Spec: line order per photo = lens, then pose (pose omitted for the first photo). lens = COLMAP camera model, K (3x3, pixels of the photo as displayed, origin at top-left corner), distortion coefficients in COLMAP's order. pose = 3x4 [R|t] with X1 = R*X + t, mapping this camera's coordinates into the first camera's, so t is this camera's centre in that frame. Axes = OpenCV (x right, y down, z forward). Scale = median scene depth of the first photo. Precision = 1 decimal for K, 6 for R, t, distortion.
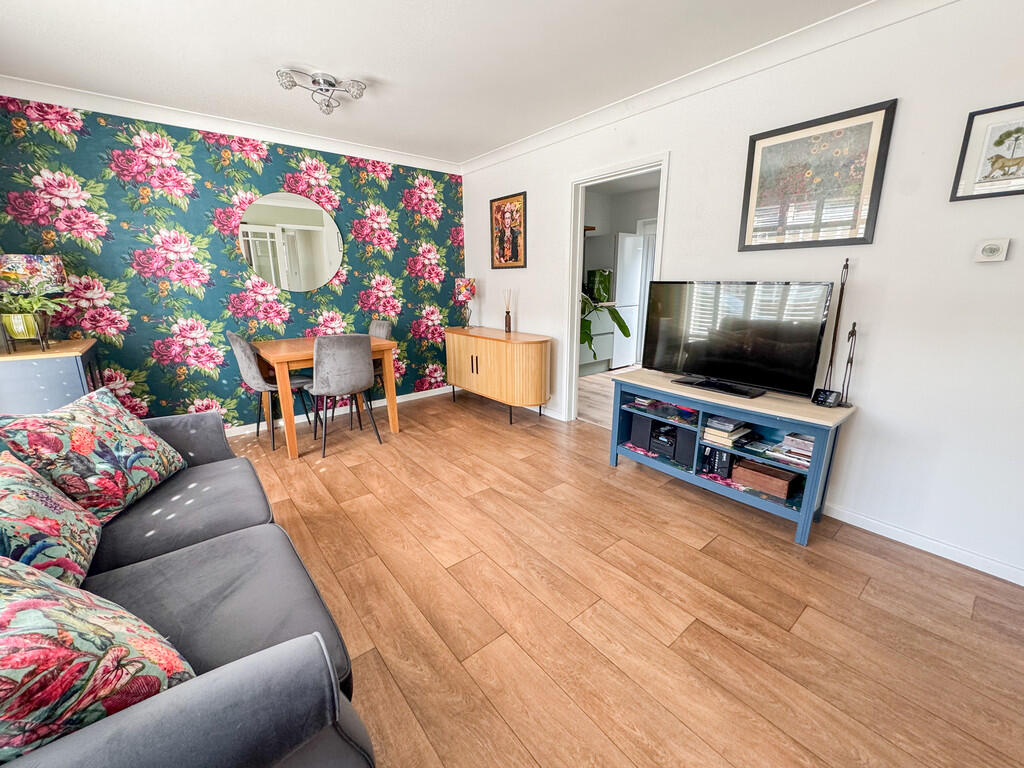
lens RADIAL K [[415.2, 0, 507.2], [0, 415.2, 382.1], [0, 0, 1]] dist [0.001411, -0.000052]
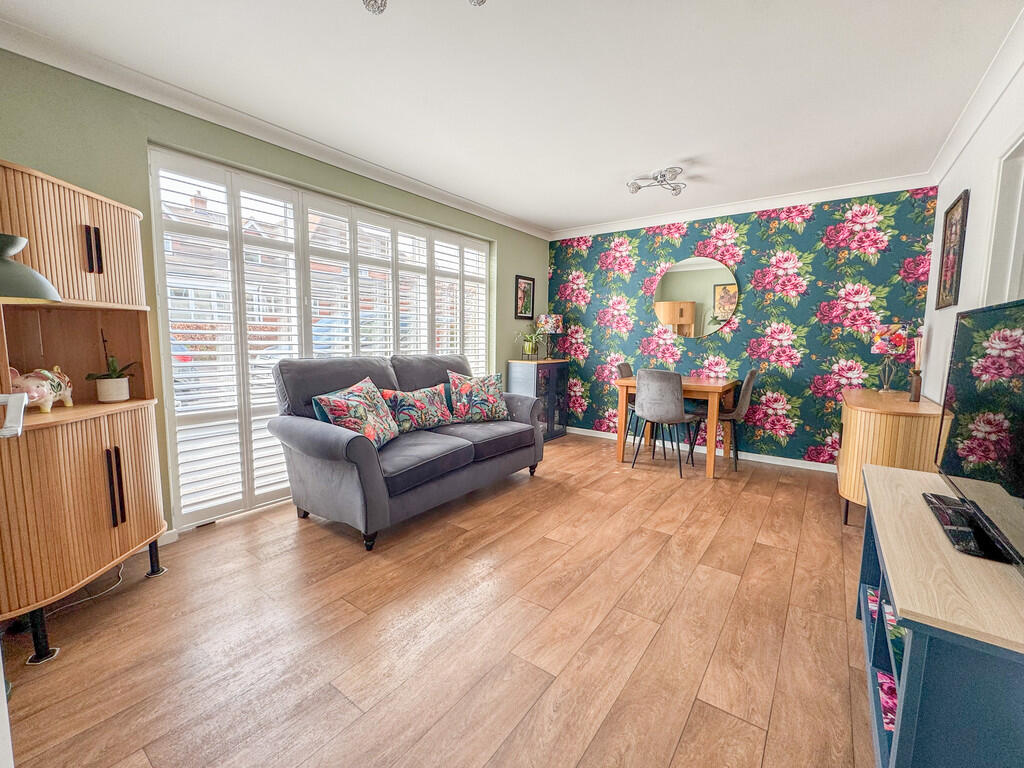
lens RADIAL K [[415.2, 0, 507.2], [0, 415.2, 382.1], [0, 0, 1]] dist [0.001411, -0.000052]
pose [[0.265305, 0.110560, -0.957805, 0.559370], [-0.247049, 0.968035, 0.043310, -0.022060], [0.931976, 0.225134, 0.284138, 0.241297]]
